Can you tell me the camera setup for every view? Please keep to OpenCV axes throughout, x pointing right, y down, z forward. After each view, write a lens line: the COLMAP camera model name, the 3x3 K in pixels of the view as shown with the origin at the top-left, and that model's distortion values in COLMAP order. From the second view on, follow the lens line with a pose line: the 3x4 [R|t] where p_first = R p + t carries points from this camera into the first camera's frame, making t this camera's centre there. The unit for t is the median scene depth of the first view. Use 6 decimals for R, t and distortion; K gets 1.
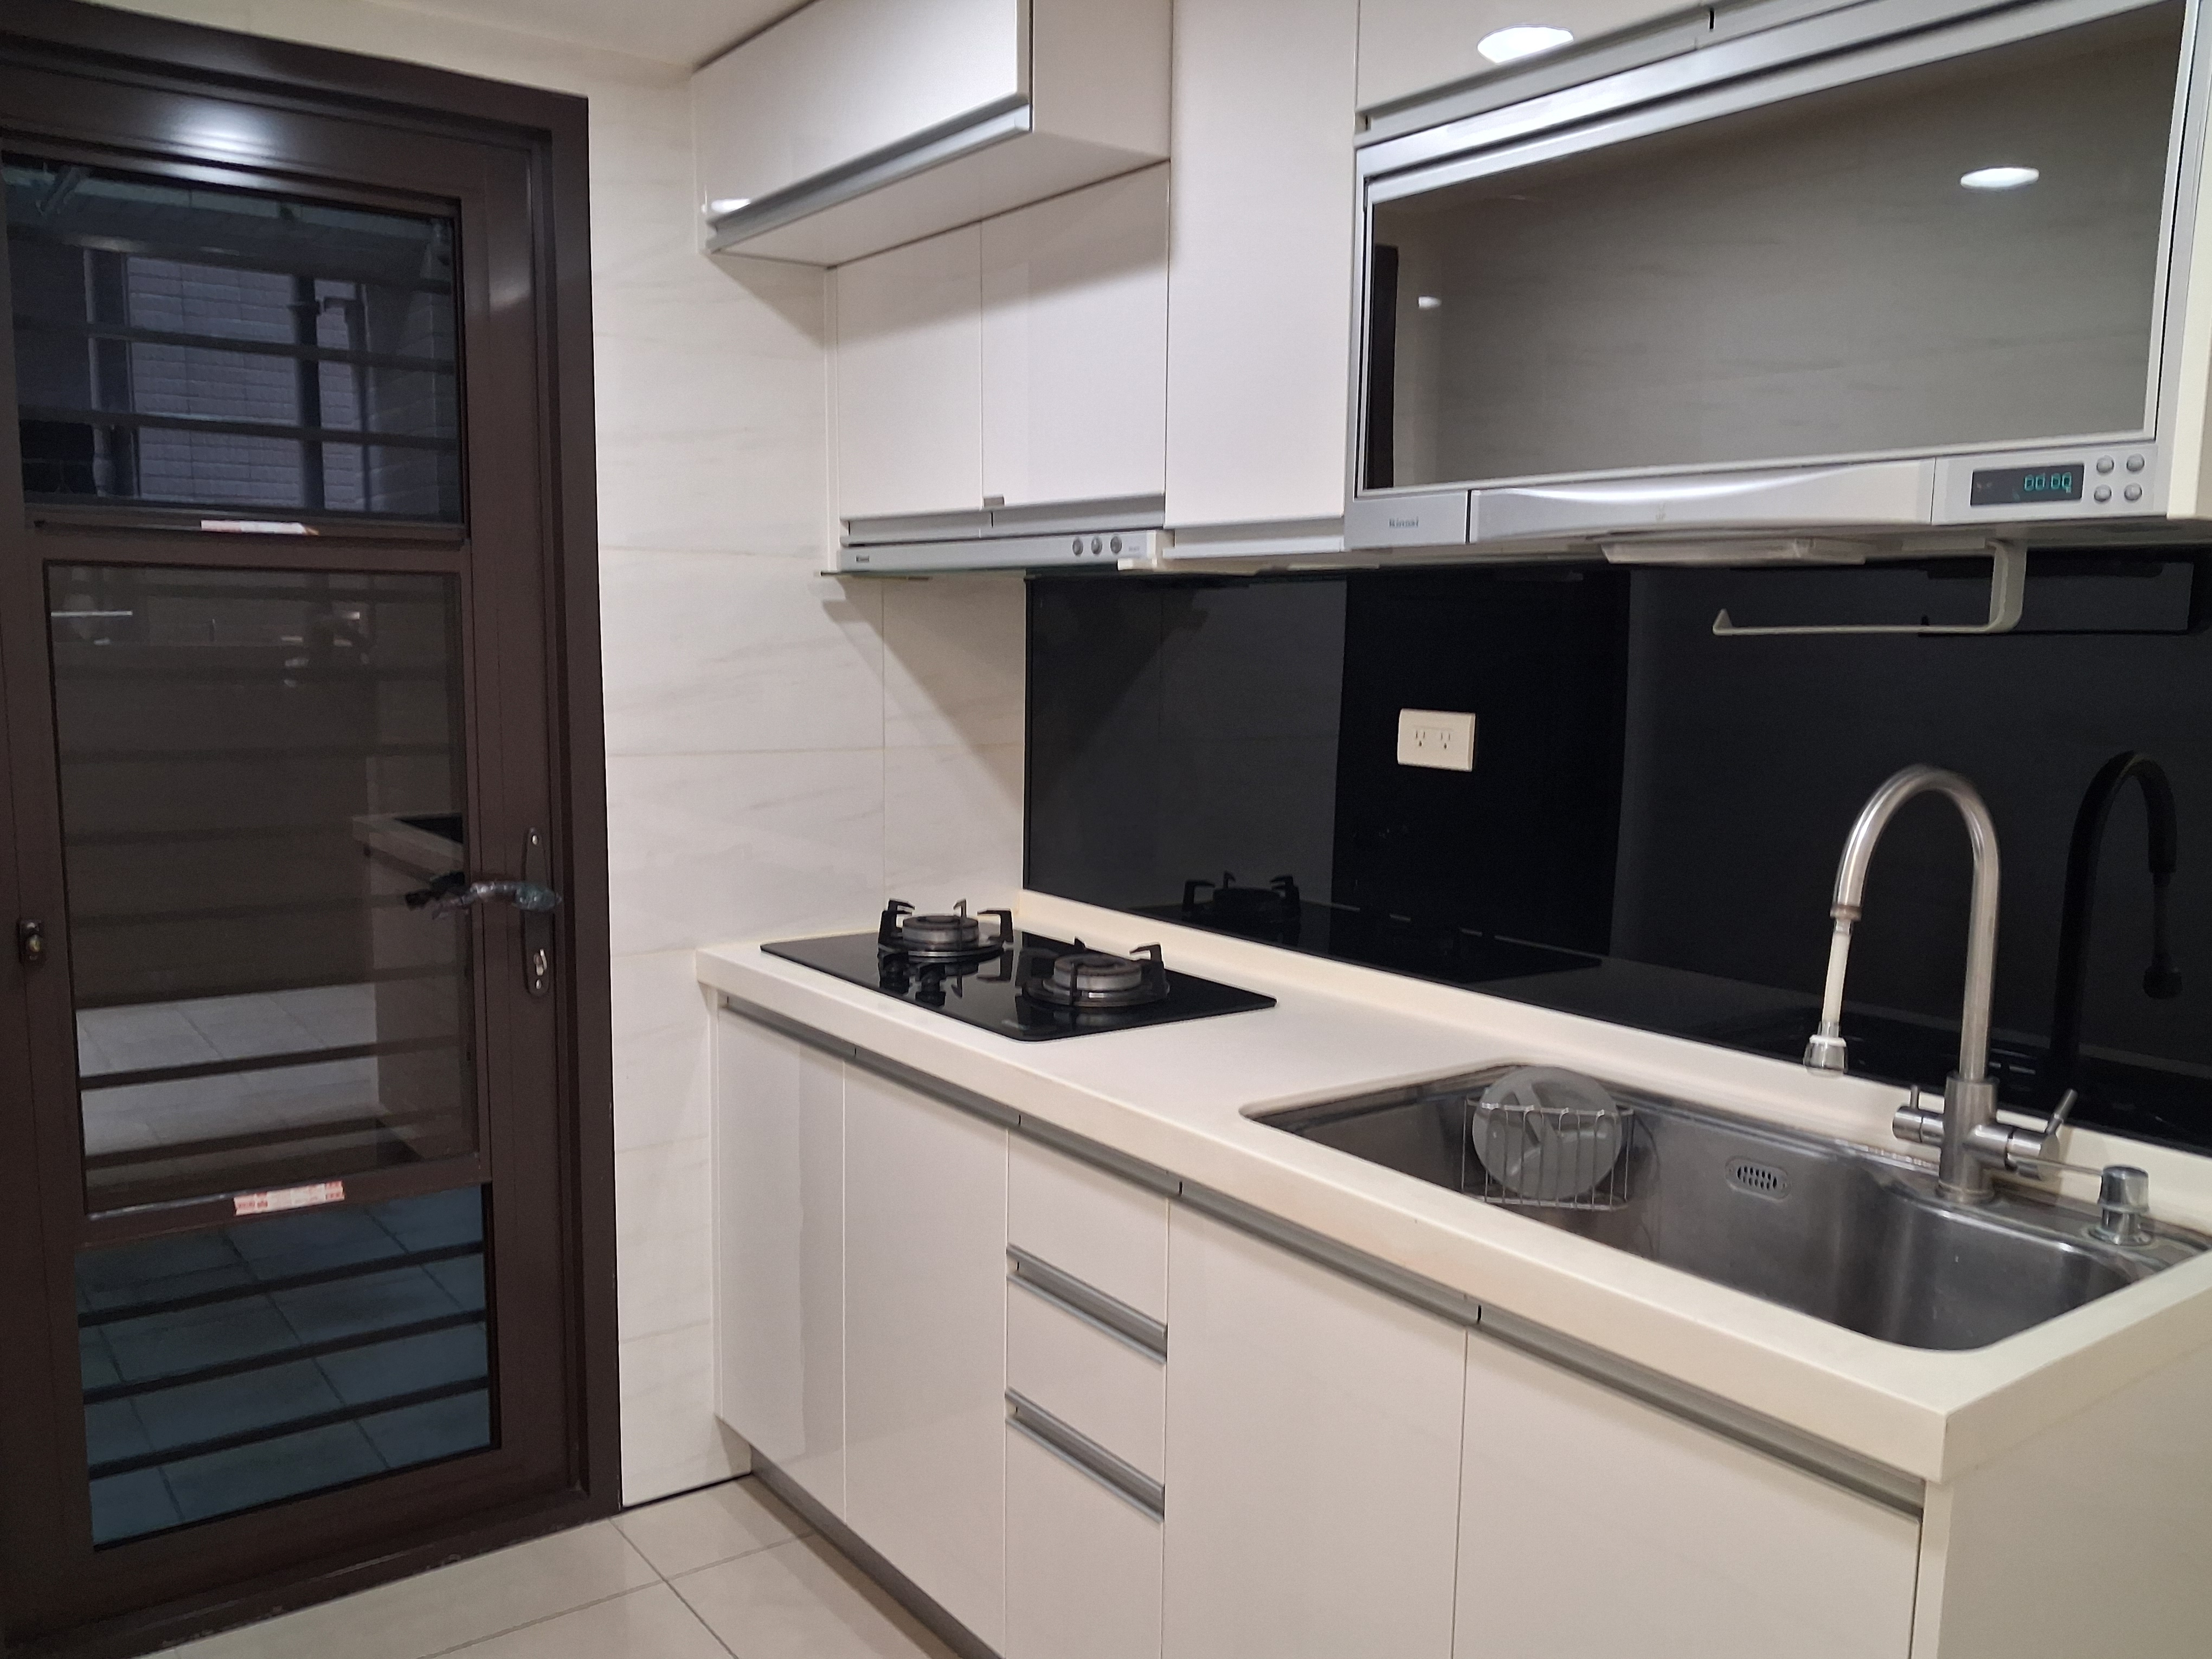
lens RADIAL K [[1747.5, 0, 1106.0], [0, 1747.5, 829.5], [0, 0, 1]] dist [0.001708, 0.001201]
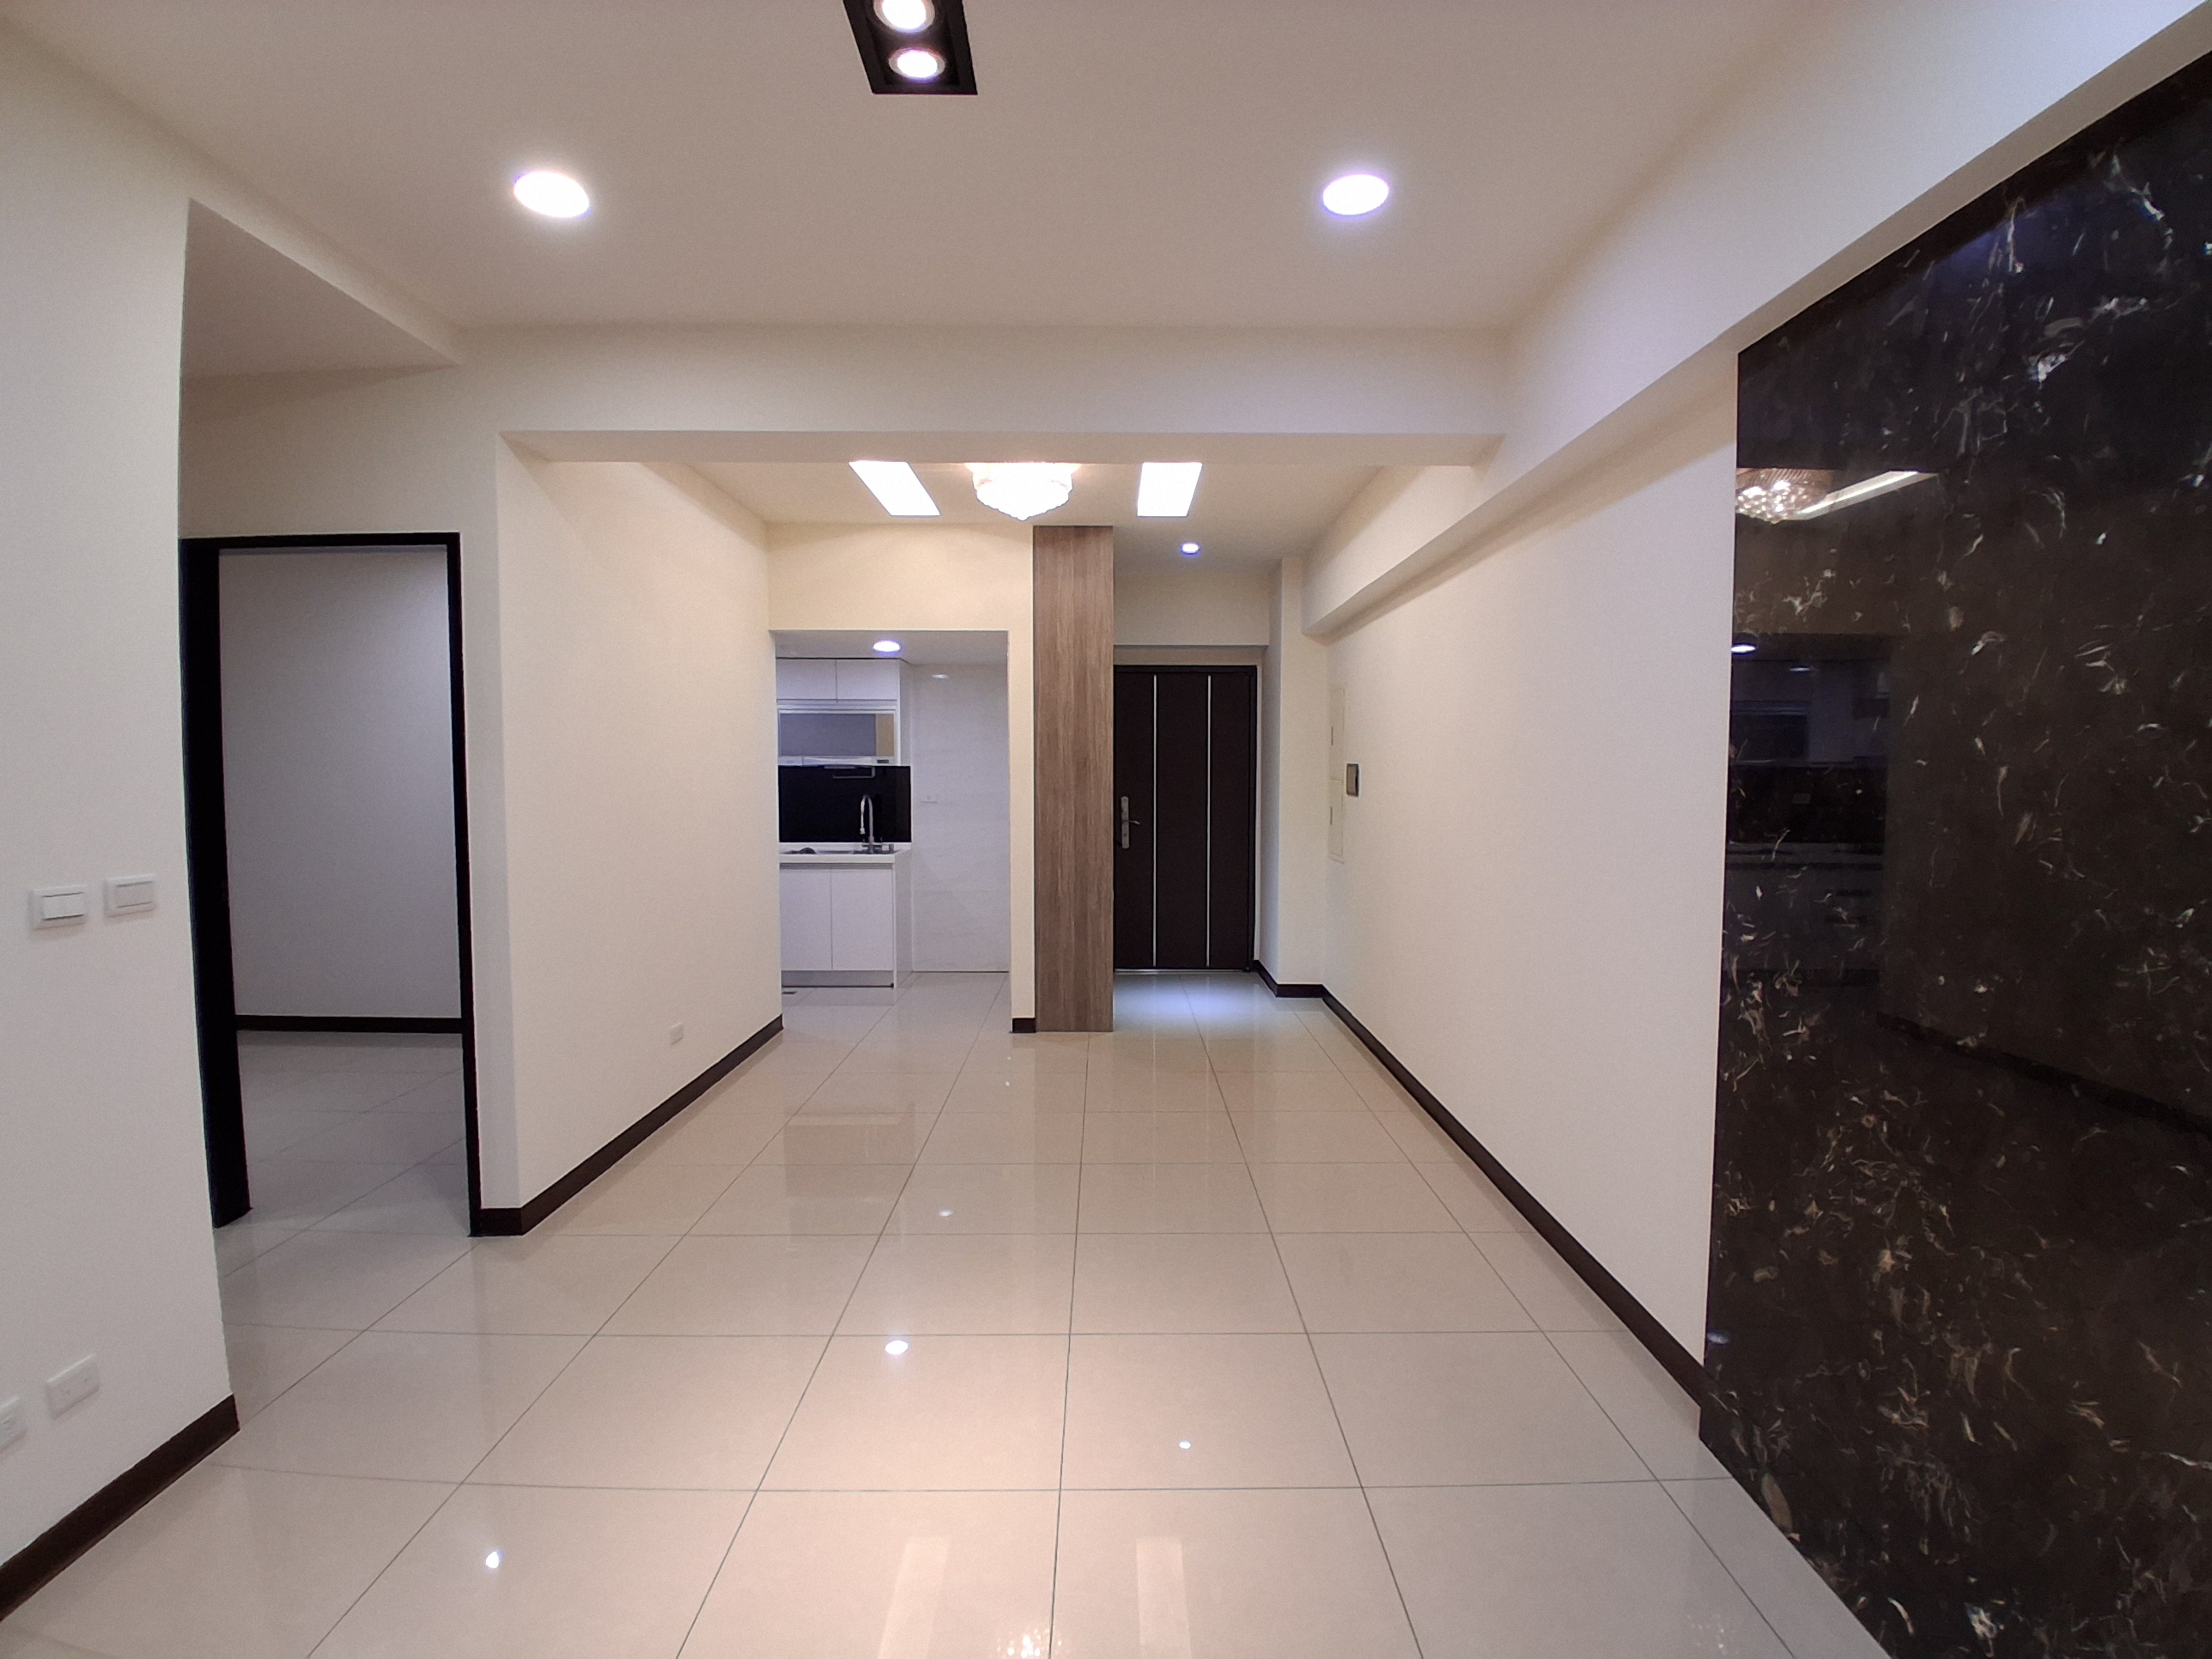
lens RADIAL K [[1111.4, 0, 1122.1], [0, 1111.4, 833.0], [0, 0, 1]] dist [-0.001639, -0.042661]
pose [[0.590441, -0.059311, 0.804899, -2.893129], [0.094404, 0.995525, 0.004106, 0.222312], [-0.801541, 0.073561, 0.593398, -2.869965]]
